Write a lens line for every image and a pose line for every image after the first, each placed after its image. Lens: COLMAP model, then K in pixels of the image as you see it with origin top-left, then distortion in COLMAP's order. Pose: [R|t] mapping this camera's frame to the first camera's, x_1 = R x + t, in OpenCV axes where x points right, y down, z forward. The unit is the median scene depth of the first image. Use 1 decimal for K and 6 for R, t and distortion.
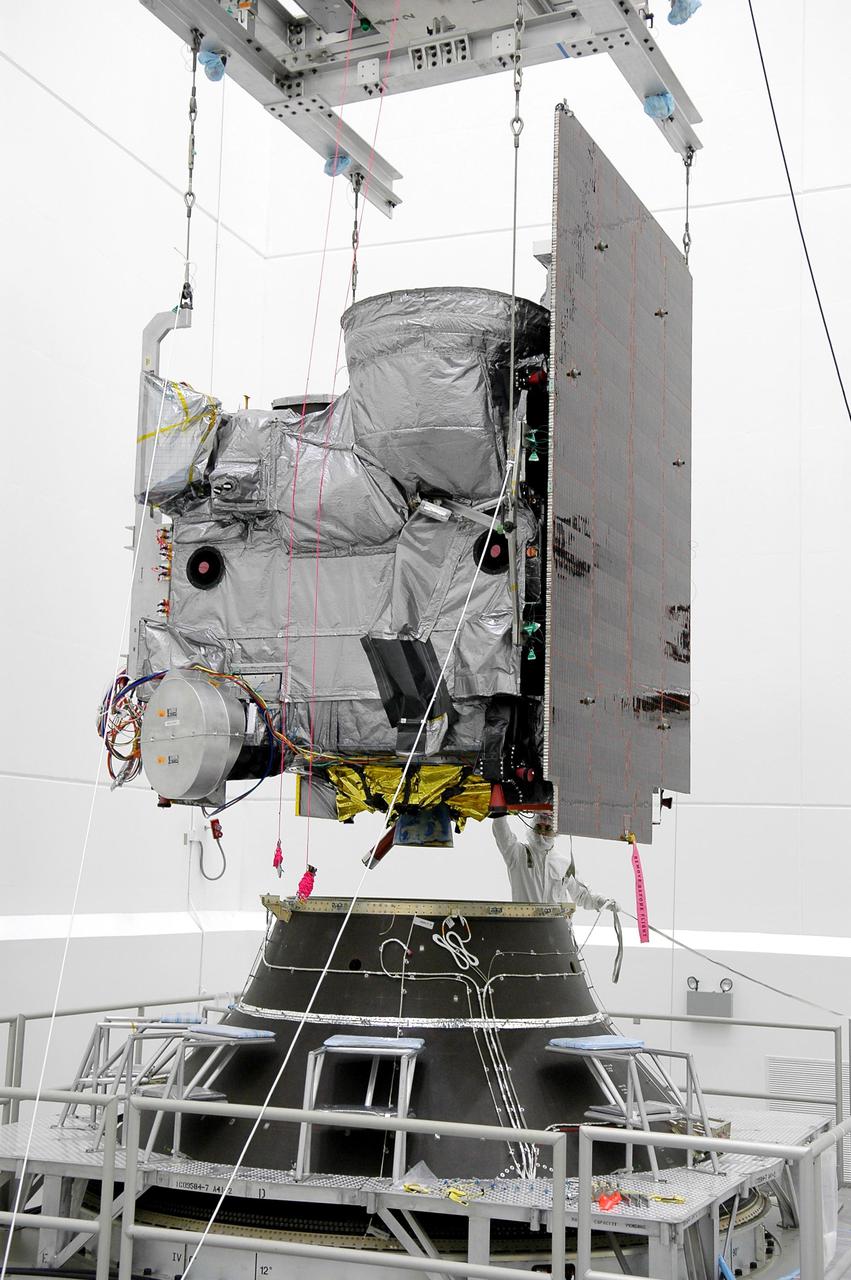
lens RADIAL K [[1730.0, 0, 425.5], [0, 1730.0, 640.0], [0, 0, 1]] dist [0.095377, -0.028414]
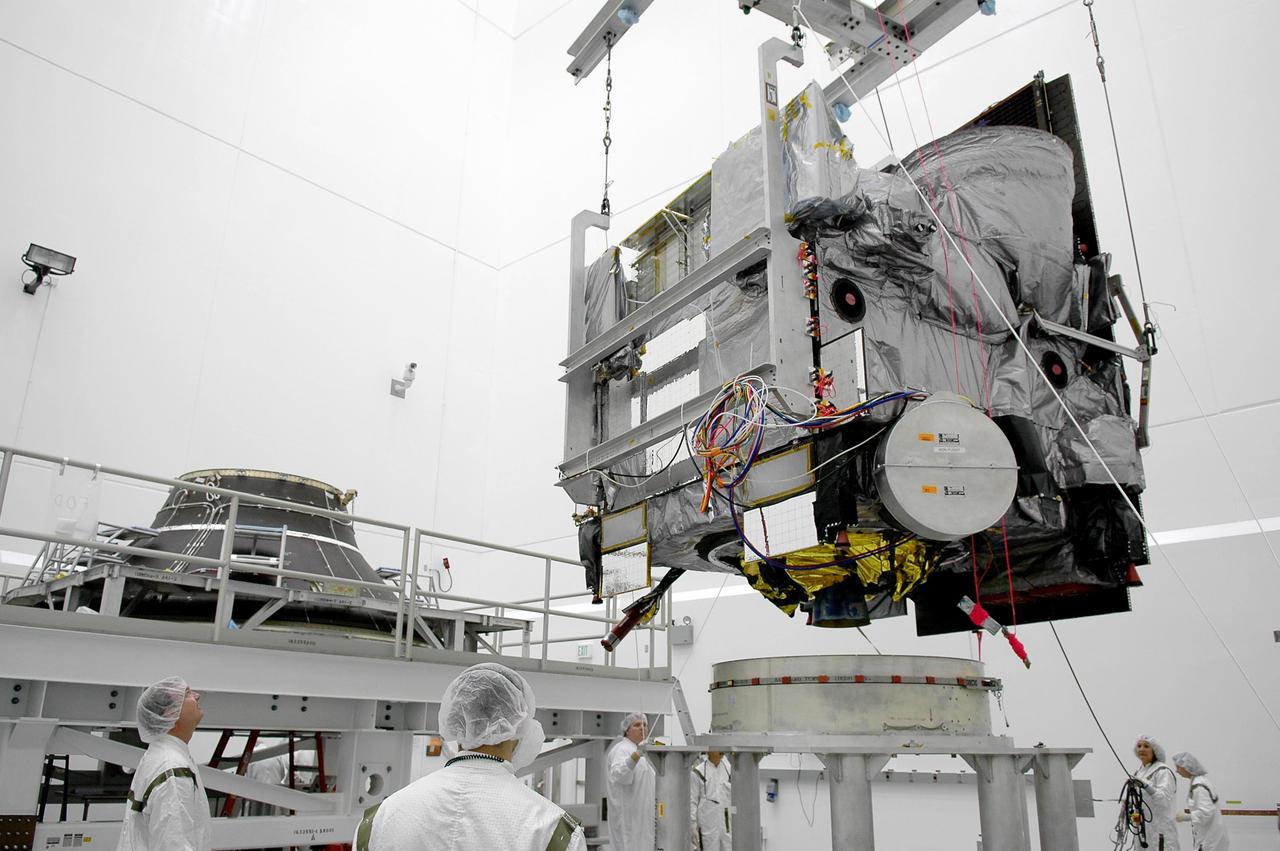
lens RADIAL K [[937.6, 0, 652.7], [0, 937.6, 431.7], [0, 0, 1]] dist [-0.004156, -0.001008]
pose [[0.553610, 0.240111, 0.797410, -0.590733], [-0.106978, 0.970104, -0.217841, 0.153525], [-0.825876, 0.035294, 0.562746, 0.833097]]
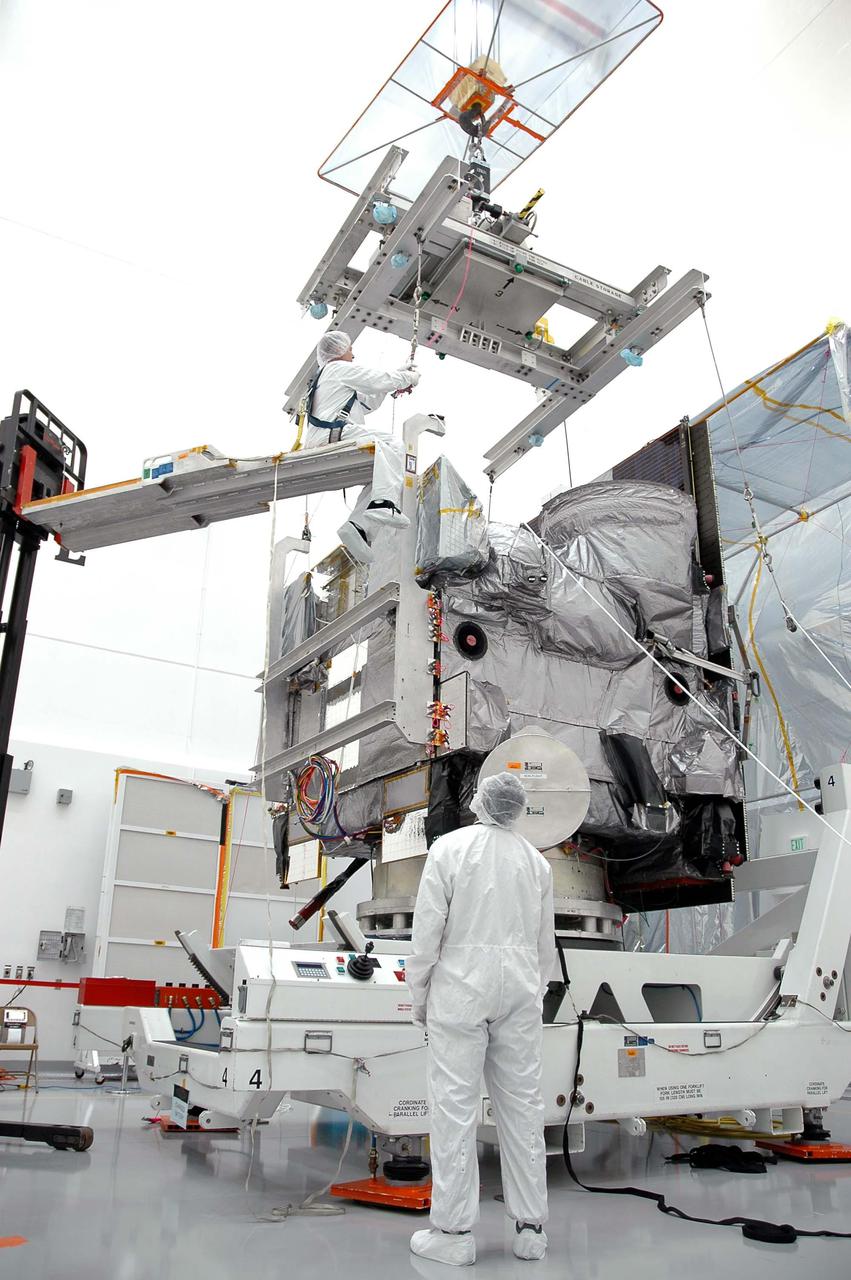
lens RADIAL K [[972.3, 0, 425.5], [0, 972.3, 640.0], [0, 0, 1]] dist [-0.165755, 0.126700]
pose [[0.583391, 0.272110, 0.765252, -0.635355], [-0.117513, 0.960572, -0.251976, 0.120286], [-0.803645, 0.057073, 0.592365, 0.681648]]
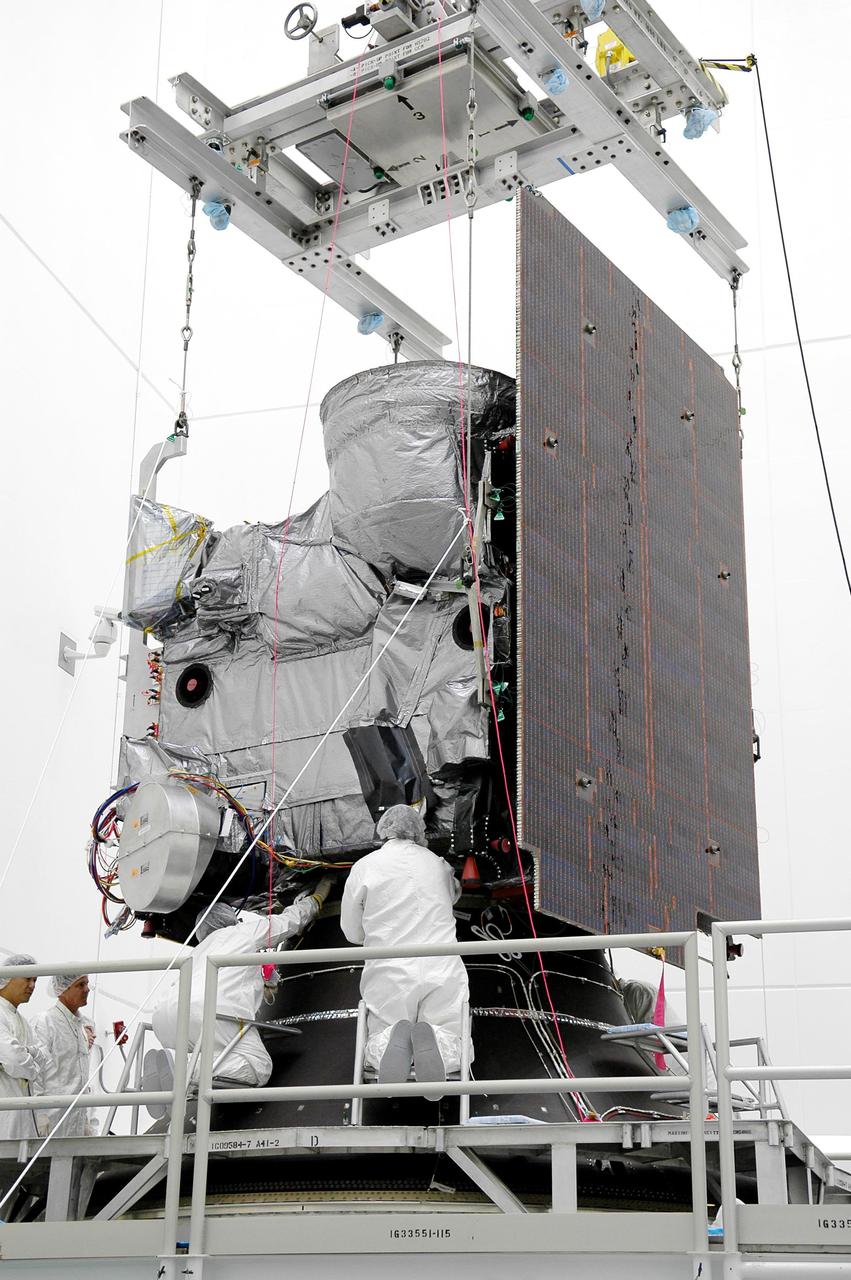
lens RADIAL K [[2038.5, 0, 425.5], [0, 2038.5, 640.0], [0, 0, 1]] dist [0.124903, -0.052198]
pose [[0.987860, -0.065106, -0.141048, 0.163350], [0.032846, 0.974951, -0.219982, 0.190939], [0.151837, 0.212678, 0.965253, -0.068876]]
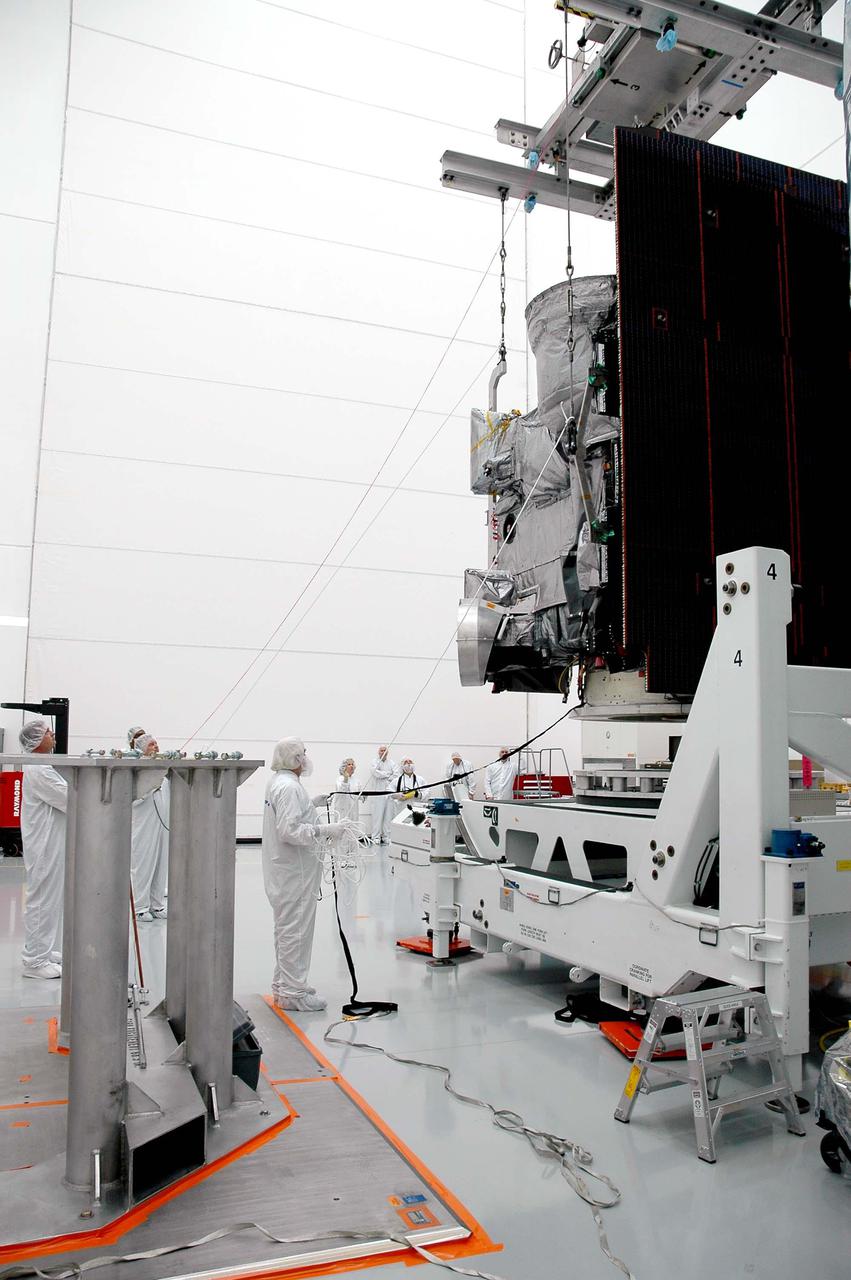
lens RADIAL K [[972.3, 0, 425.5], [0, 972.3, 640.0], [0, 0, 1]] dist [-0.165755, 0.126700]
pose [[0.684126, -0.097255, -0.722851, 0.419111], [0.104056, 0.993947, -0.035248, 0.075560], [0.721903, -0.051103, 0.690104, 0.395164]]
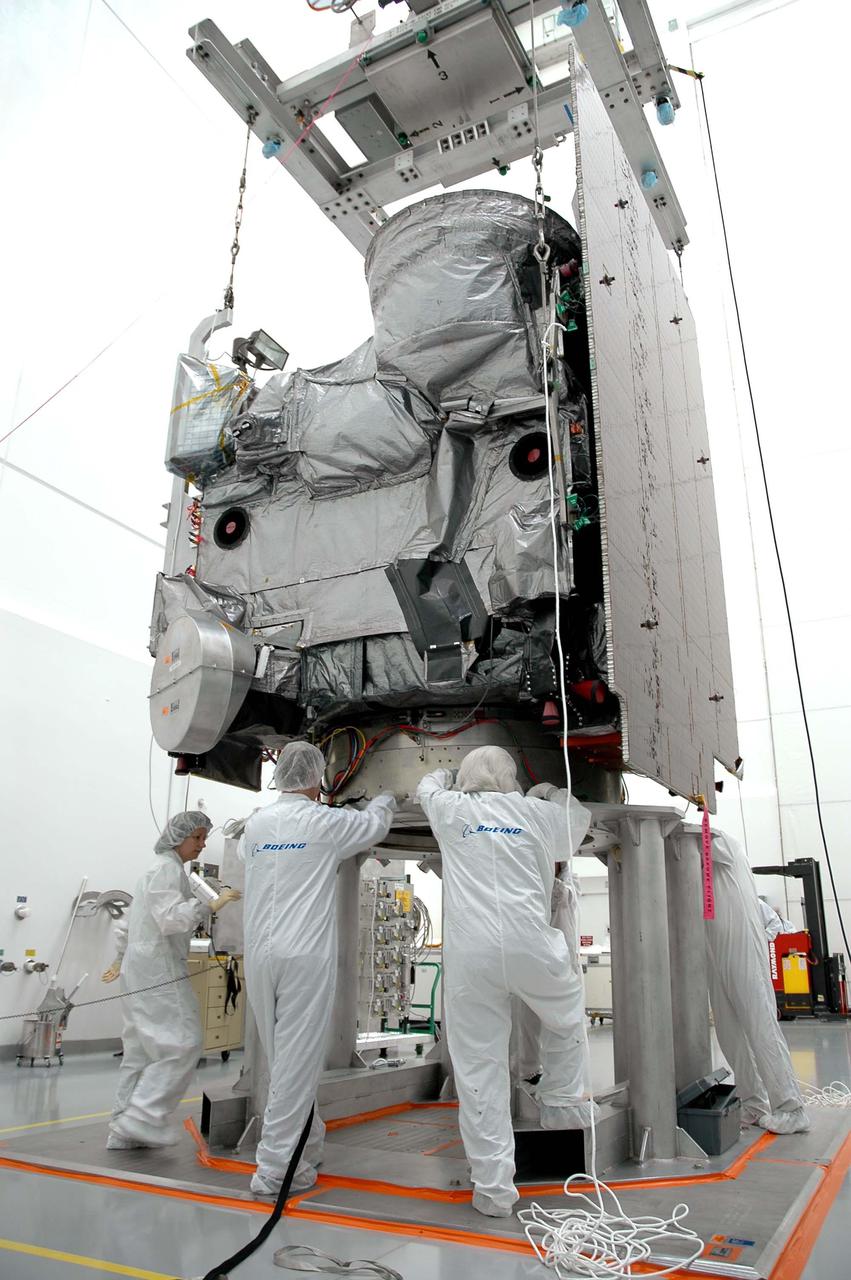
lens RADIAL K [[972.3, 0, 425.5], [0, 972.3, 640.0], [0, 0, 1]] dist [-0.165755, 0.126700]
pose [[0.997184, -0.035537, -0.066039, 0.013975], [0.023156, 0.983472, -0.179573, 0.122466], [0.071329, 0.177538, 0.981525, 0.510139]]
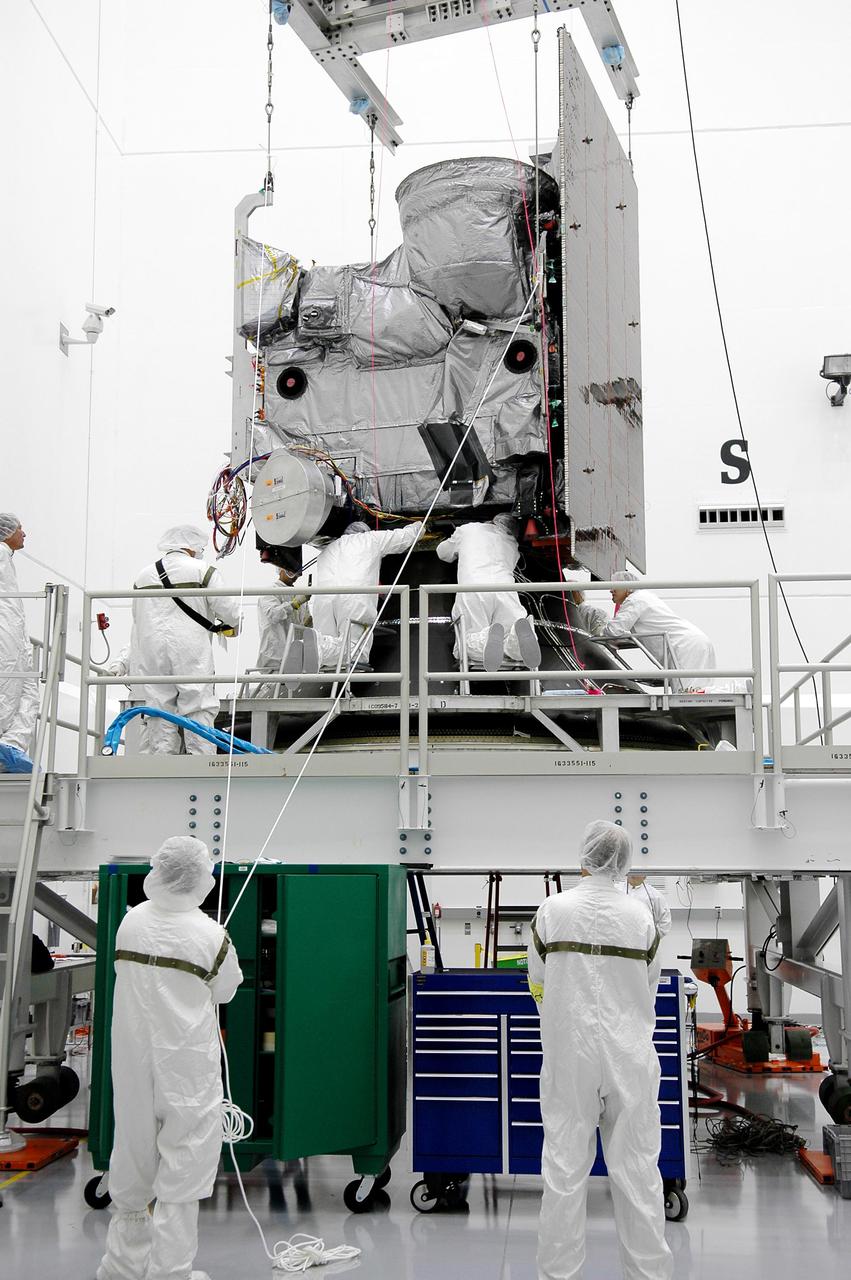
lens RADIAL K [[1533.3, 0, 425.5], [0, 1533.3, 640.0], [0, 0, 1]] dist [0.066372, -0.026674]
pose [[0.996694, -0.013447, 0.080124, -0.126256], [0.014651, 0.999788, -0.014458, 0.177231], [-0.079913, 0.015584, 0.996680, -0.171460]]
